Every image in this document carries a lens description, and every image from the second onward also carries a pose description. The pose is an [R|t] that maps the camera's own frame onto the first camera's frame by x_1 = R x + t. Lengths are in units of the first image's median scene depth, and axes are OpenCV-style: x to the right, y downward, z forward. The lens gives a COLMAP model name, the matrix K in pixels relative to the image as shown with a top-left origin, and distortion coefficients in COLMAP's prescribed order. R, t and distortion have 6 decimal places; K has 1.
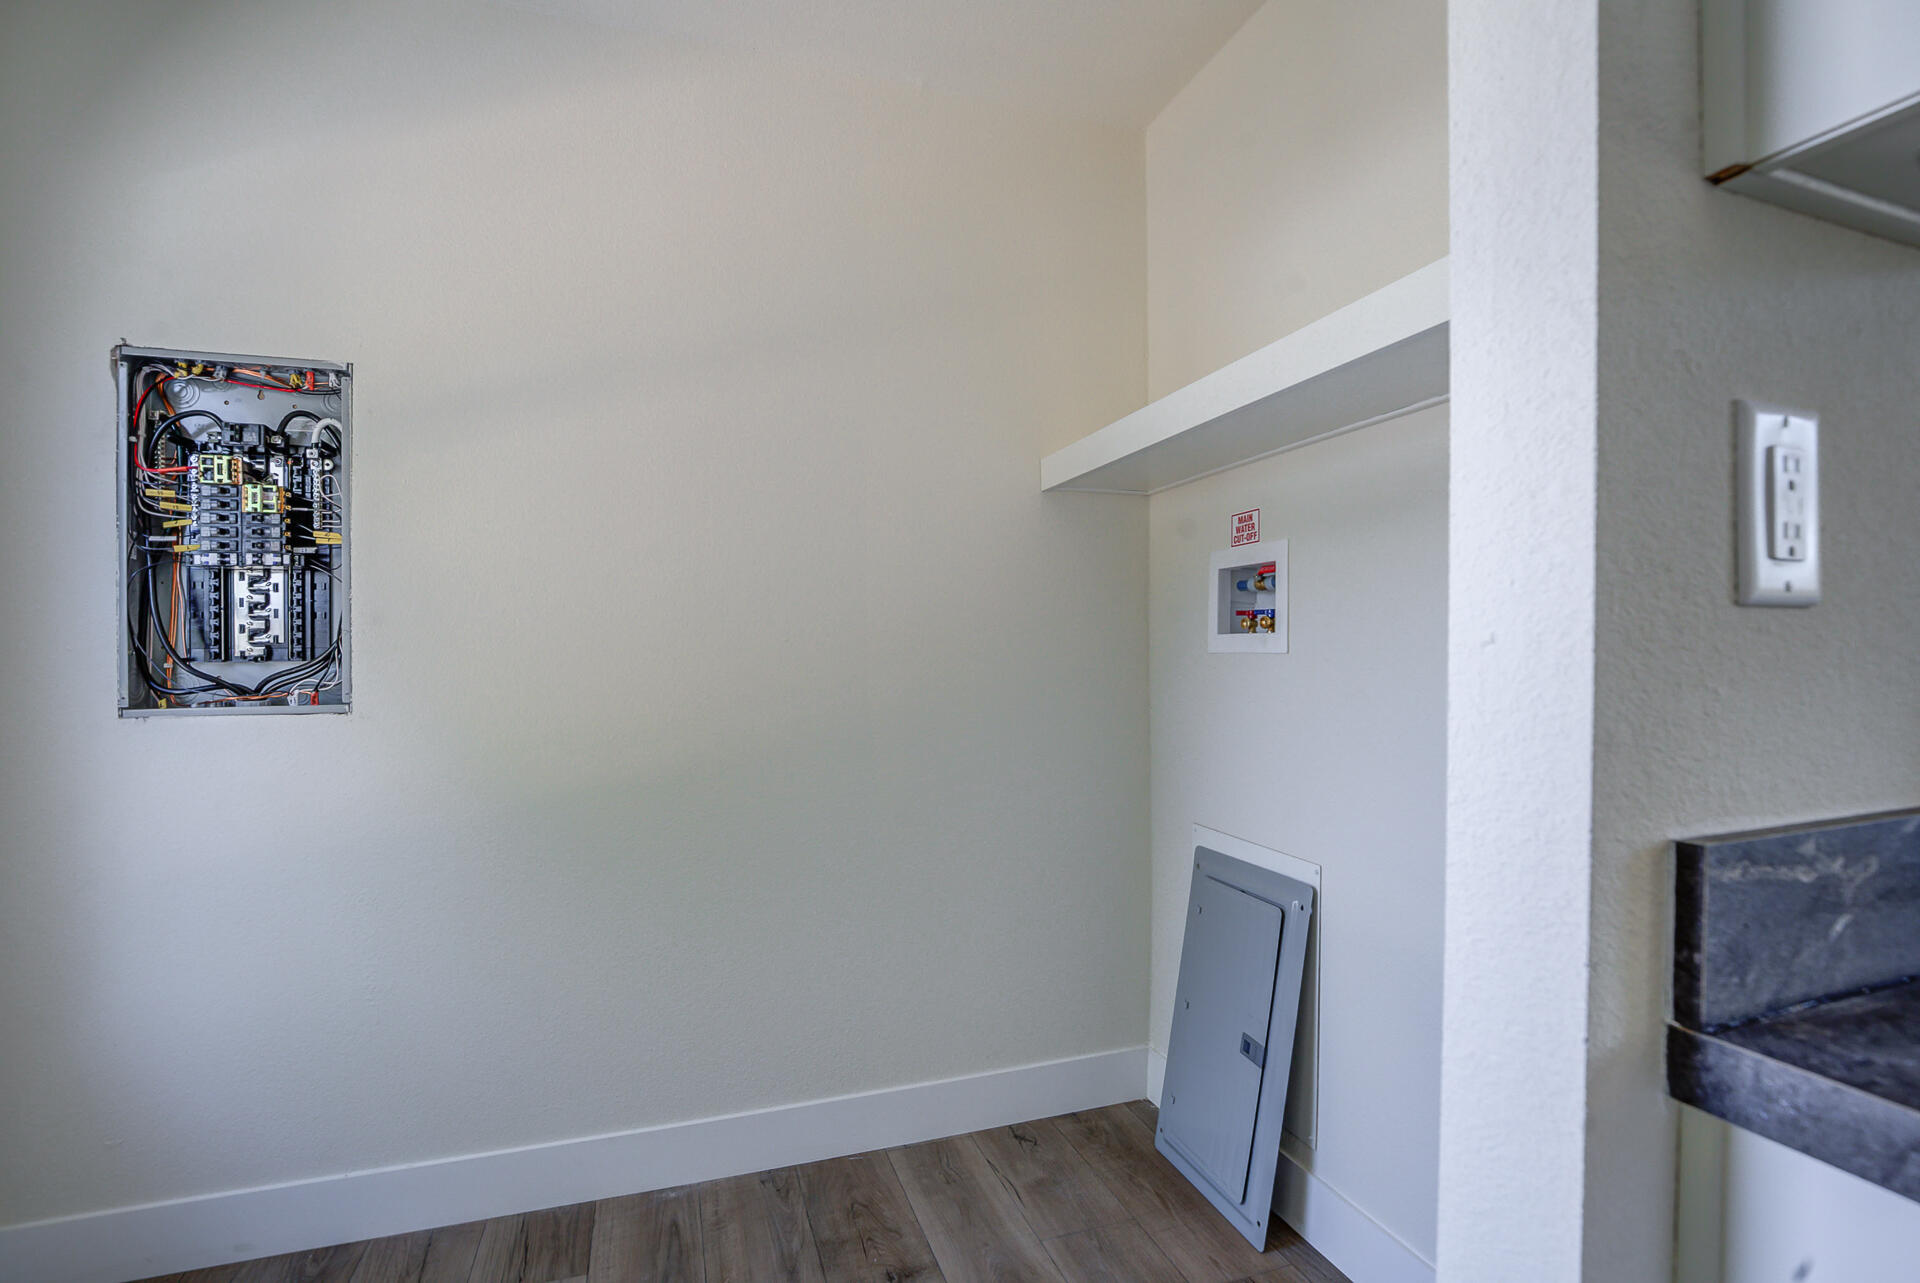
lens RADIAL K [[894.0, 0, 954.8], [0, 894.0, 653.1], [0, 0, 1]] dist [-0.024363, 0.000666]
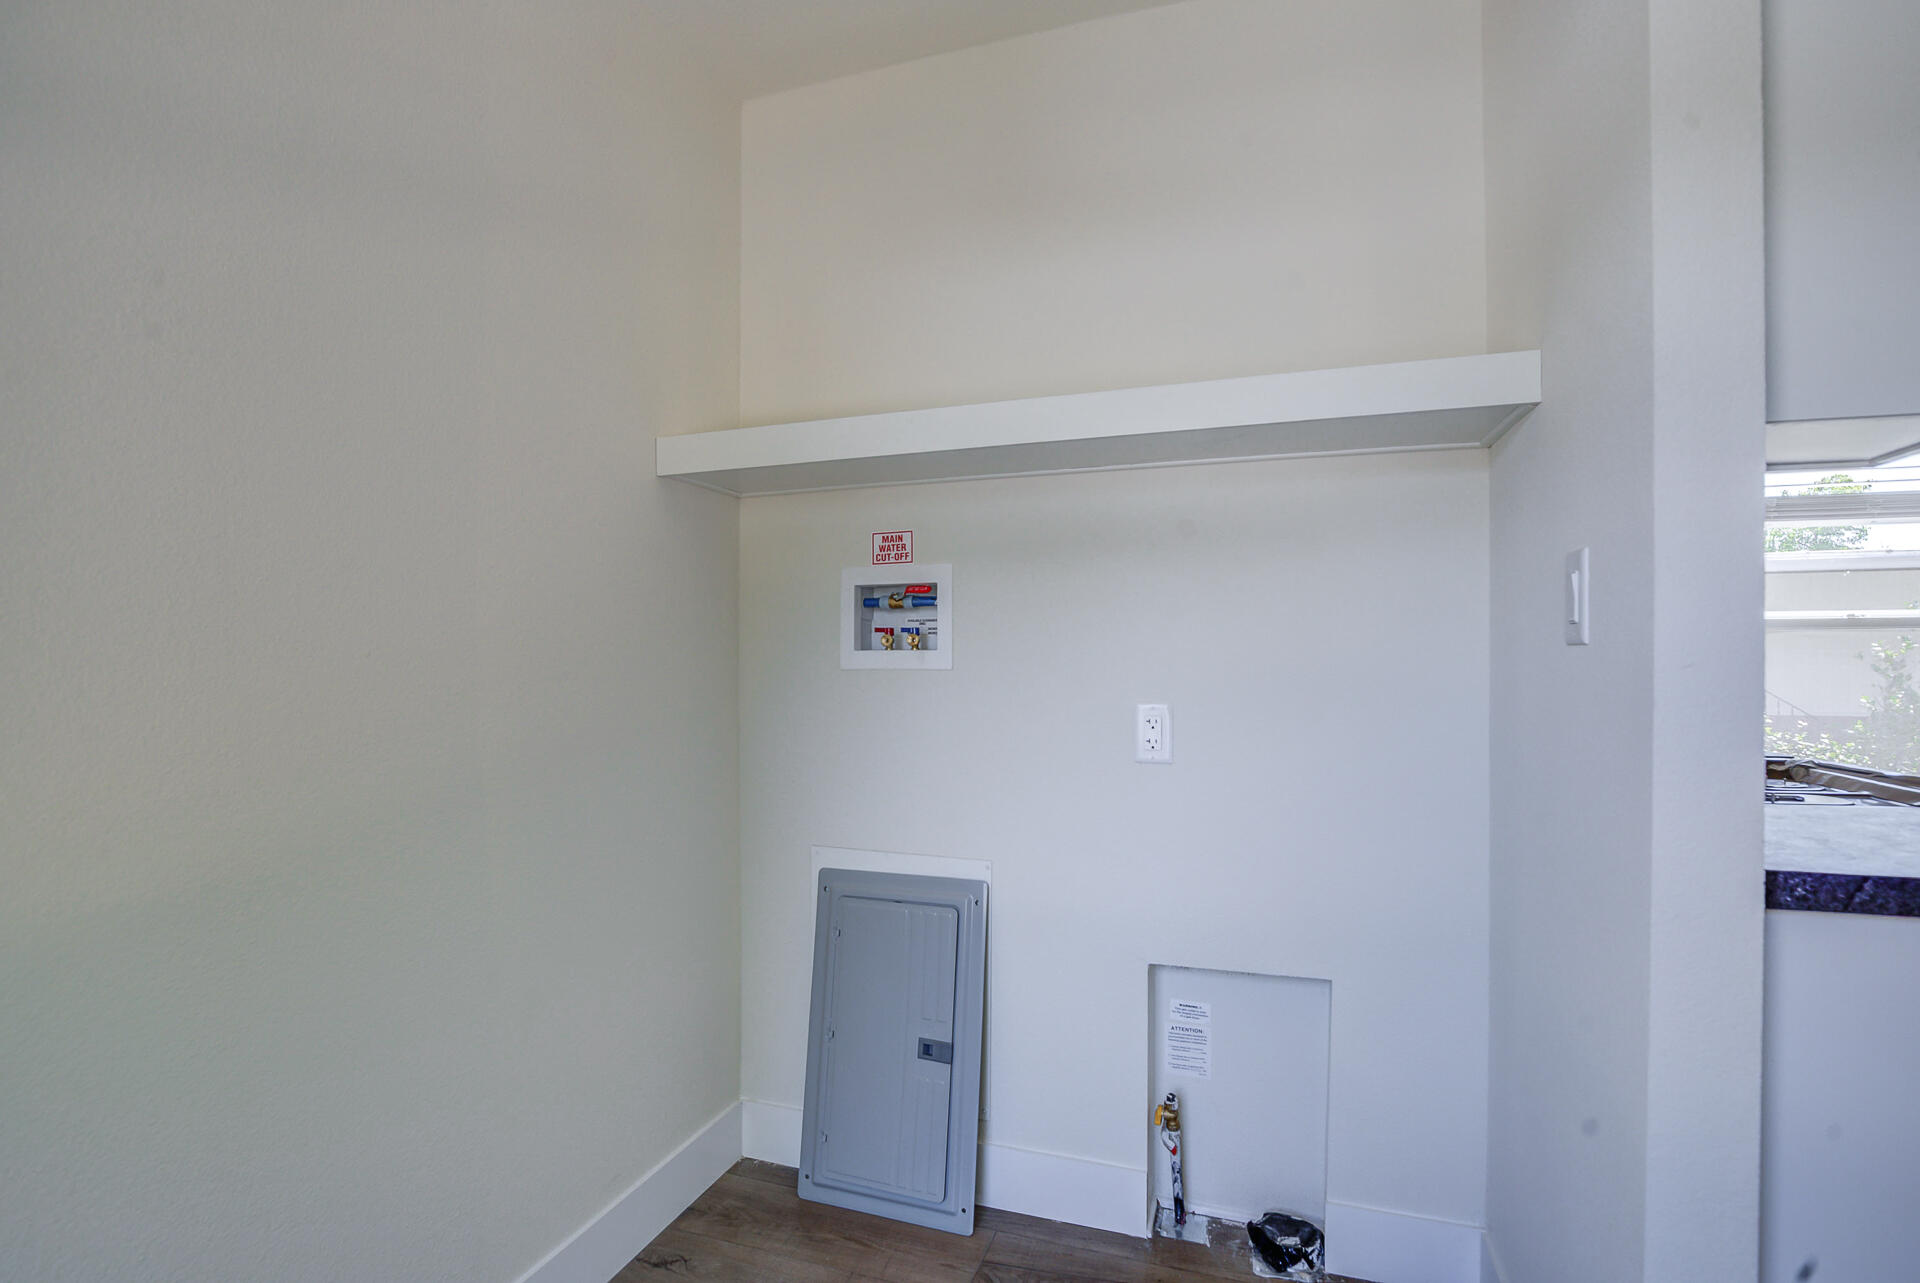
lens RADIAL K [[905.2, 0, 961.0], [0, 905.2, 658.0], [0, 0, 1]] dist [-0.024578, 0.000679]
pose [[0.613100, 0.008948, 0.789954, -0.447871], [0.000263, 0.999933, -0.011531, -0.001071], [-0.790005, 0.007278, 0.613057, 0.299784]]
